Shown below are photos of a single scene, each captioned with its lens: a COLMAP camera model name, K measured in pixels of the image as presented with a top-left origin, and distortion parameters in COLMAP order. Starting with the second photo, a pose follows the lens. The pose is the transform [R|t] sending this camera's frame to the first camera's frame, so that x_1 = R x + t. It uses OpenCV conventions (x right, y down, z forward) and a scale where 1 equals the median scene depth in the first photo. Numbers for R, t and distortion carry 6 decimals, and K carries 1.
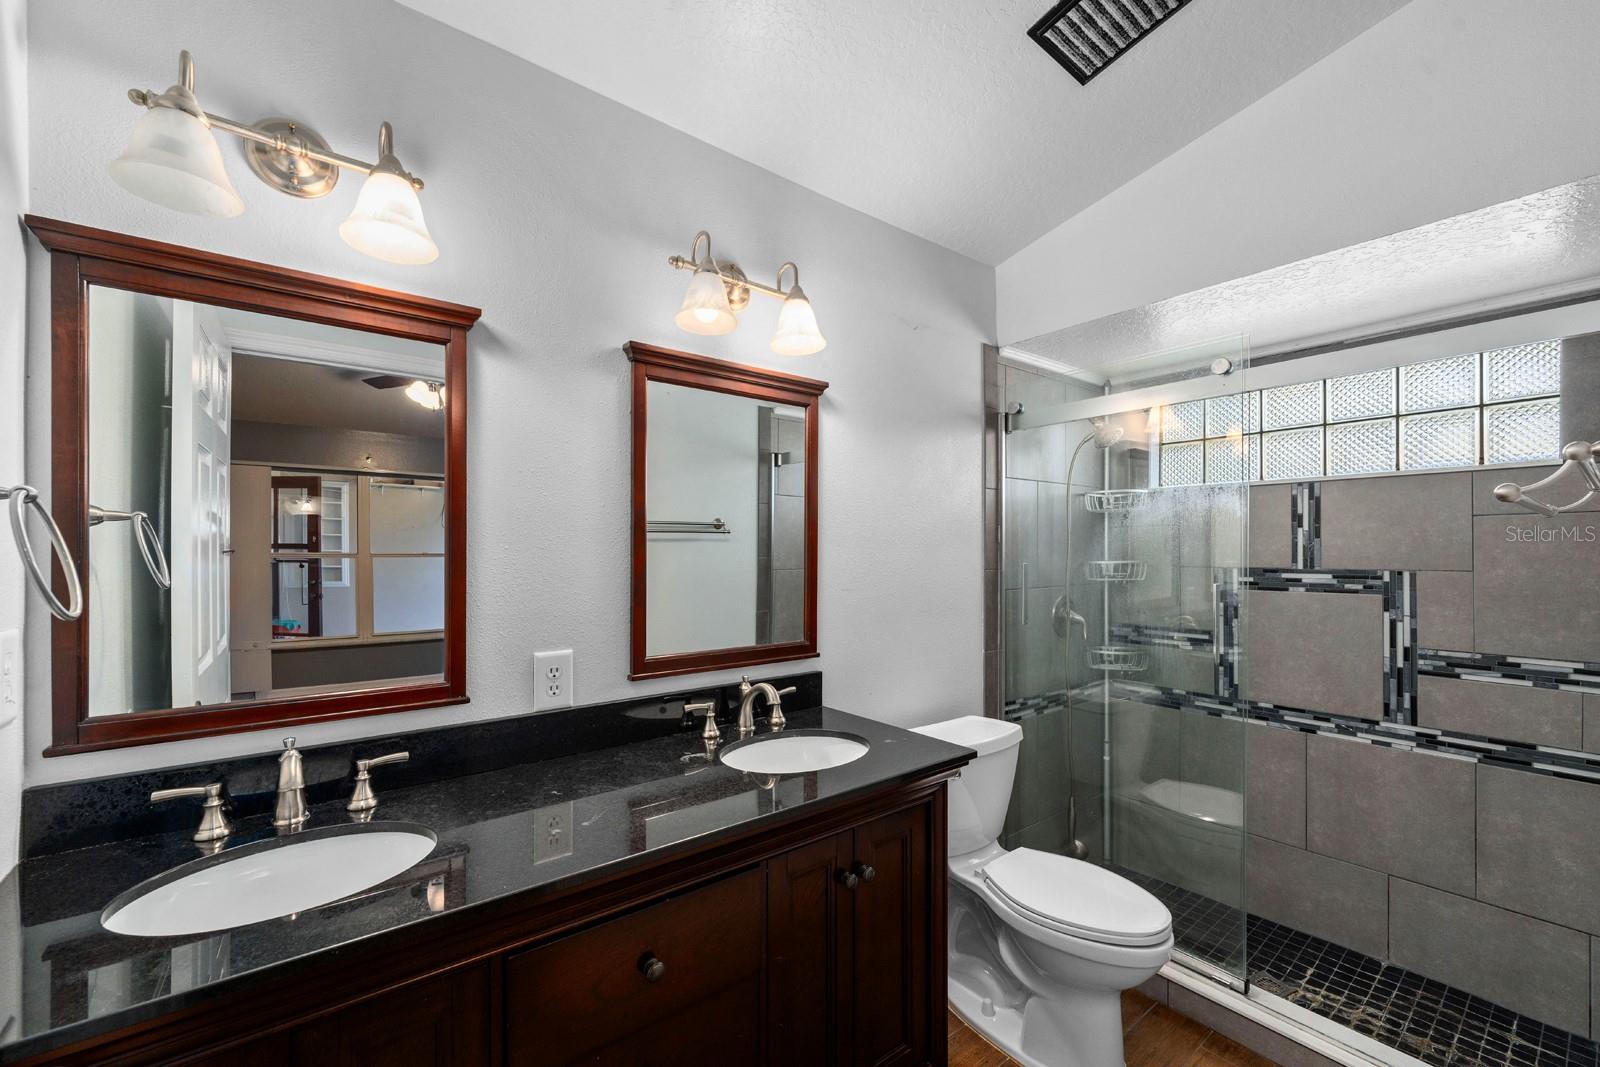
lens RADIAL K [[649.9, 0, 800.6], [0, 649.9, 532.8], [0, 0, 1]] dist [-0.000977, 0.000241]
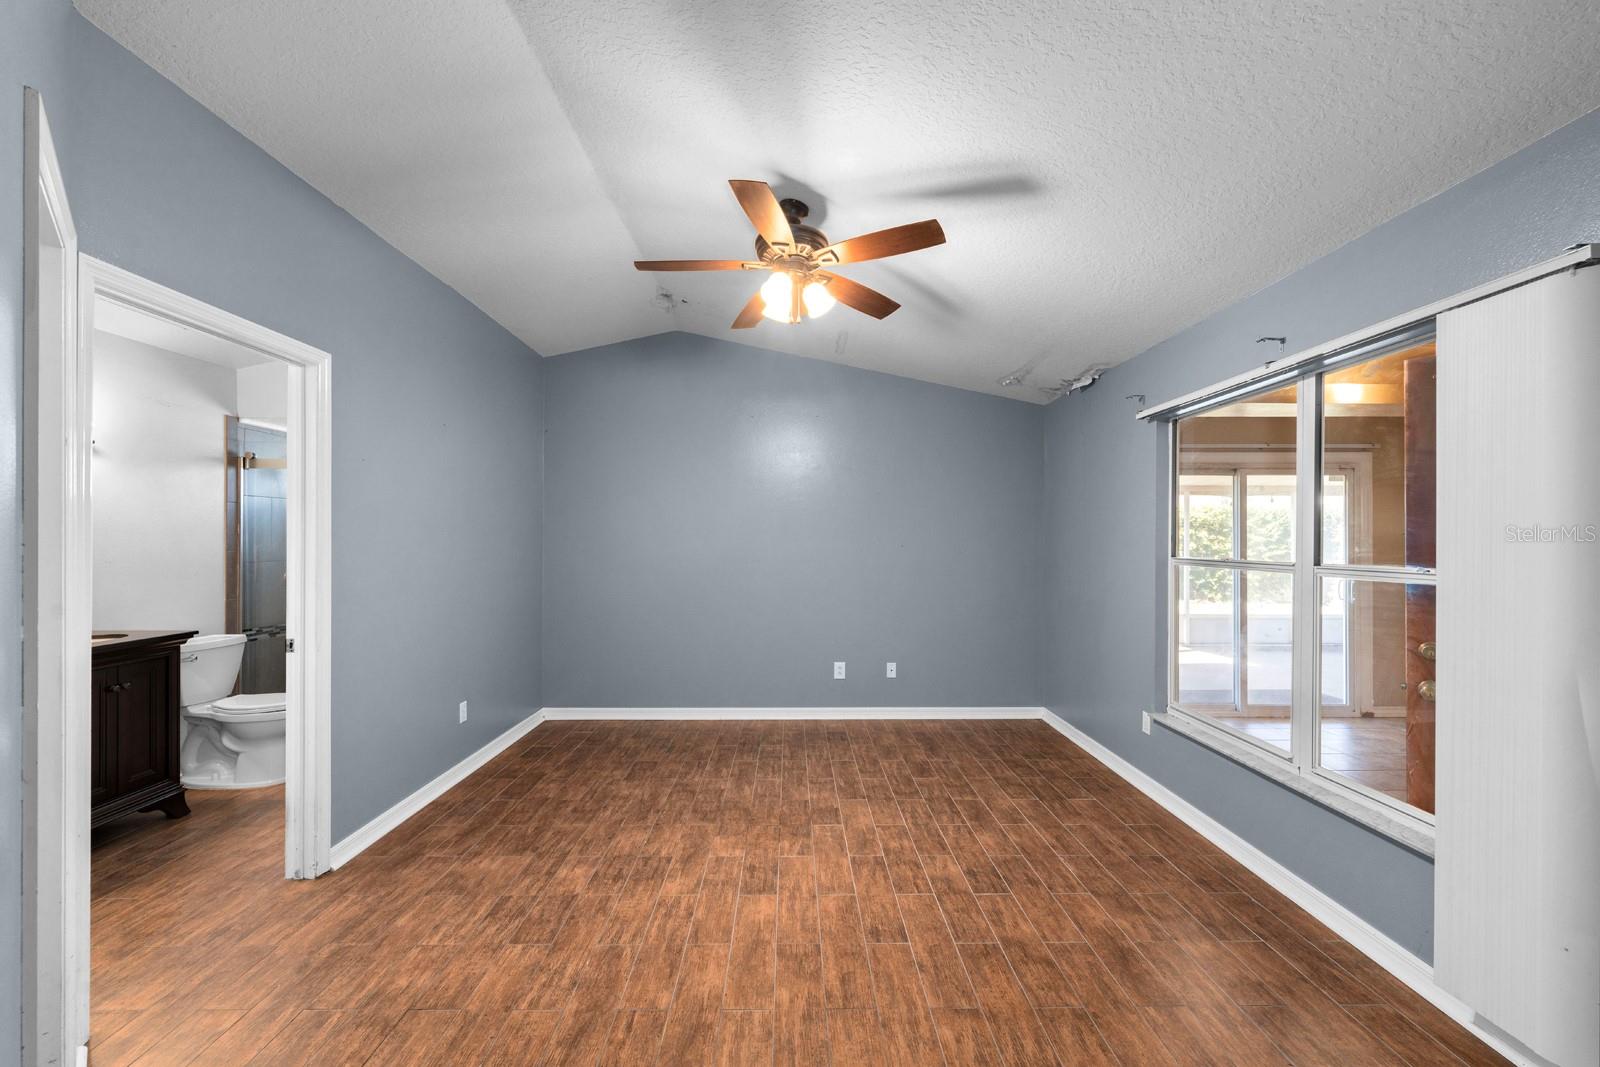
lens RADIAL K [[649.9, 0, 800.6], [0, 649.9, 532.8], [0, 0, 1]] dist [-0.000977, 0.000241]
pose [[0.612423, 0.005269, 0.790513, -0.133492], [-0.010155, 0.999948, 0.001202, -0.004581], [-0.790465, -0.008764, 0.612445, -1.192119]]
